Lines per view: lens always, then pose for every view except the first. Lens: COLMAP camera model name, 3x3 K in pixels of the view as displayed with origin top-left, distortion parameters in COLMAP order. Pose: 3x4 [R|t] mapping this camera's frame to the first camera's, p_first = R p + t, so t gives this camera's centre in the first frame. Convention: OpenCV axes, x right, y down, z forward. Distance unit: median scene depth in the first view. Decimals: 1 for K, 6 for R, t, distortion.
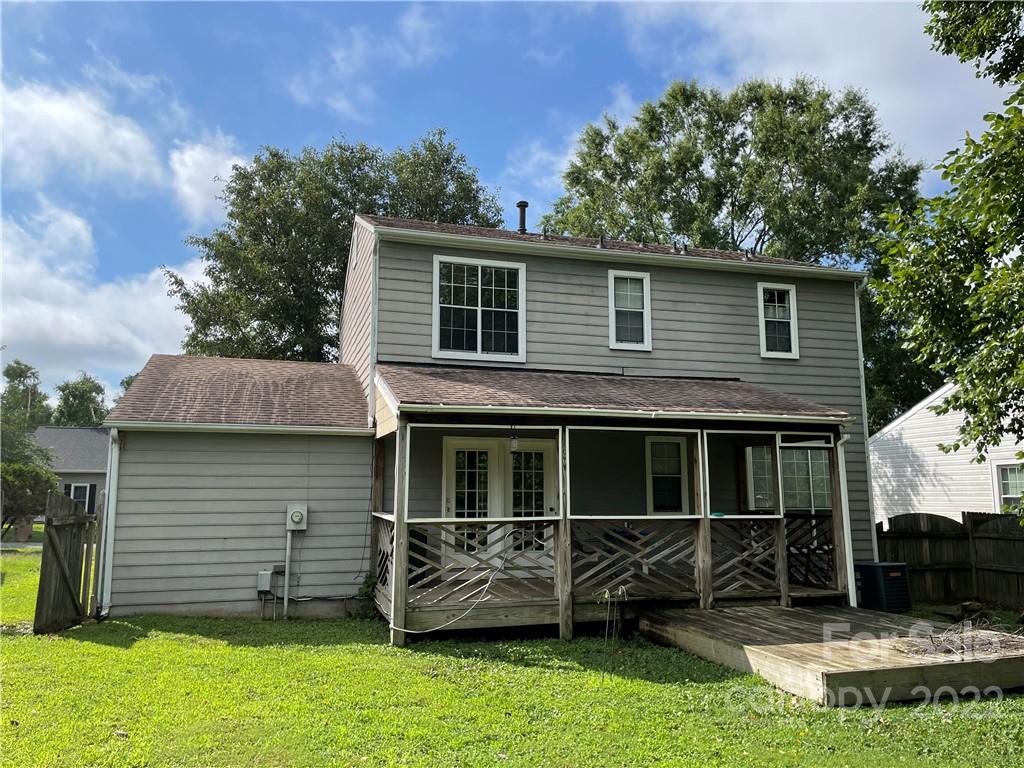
lens RADIAL K [[783.1, 0, 511.3], [0, 783.1, 379.6], [0, 0, 1]] dist [0.087372, -0.119724]
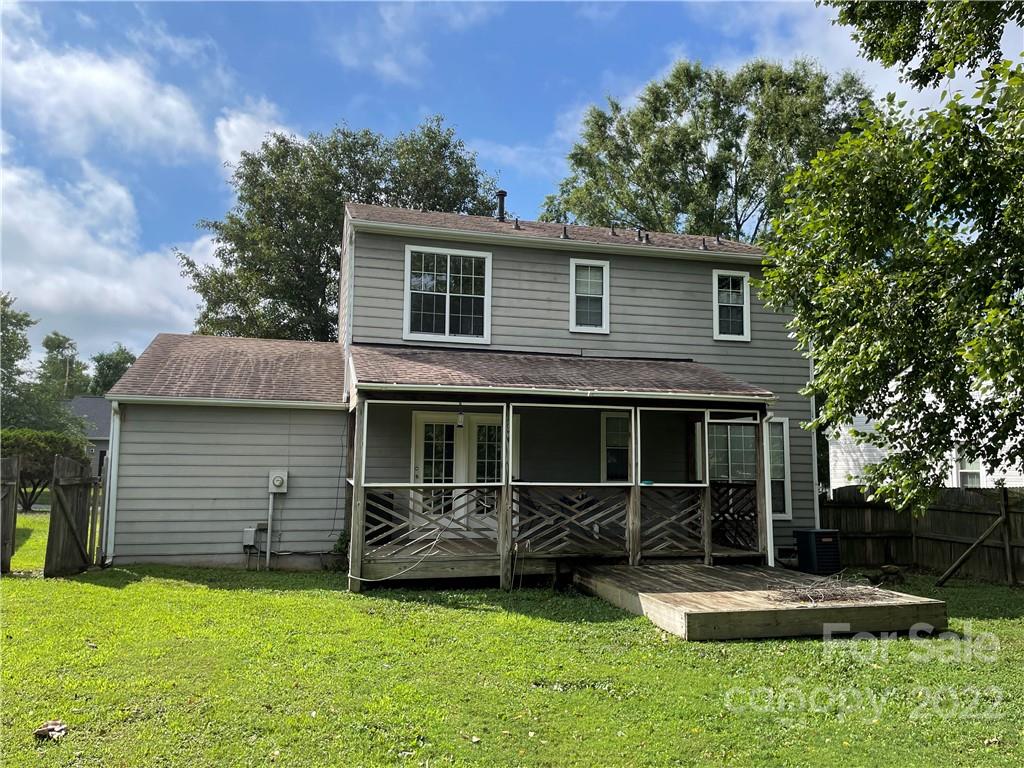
lens RADIAL K [[790.2, 0, 528.9], [0, 790.2, 384.6], [0, 0, 1]] dist [0.089915, -0.126549]
pose [[0.999447, 0.007705, -0.032351, 0.105512], [-0.006326, 0.999077, 0.042489, -0.012228], [0.032648, -0.042260, 0.998573, -0.101691]]
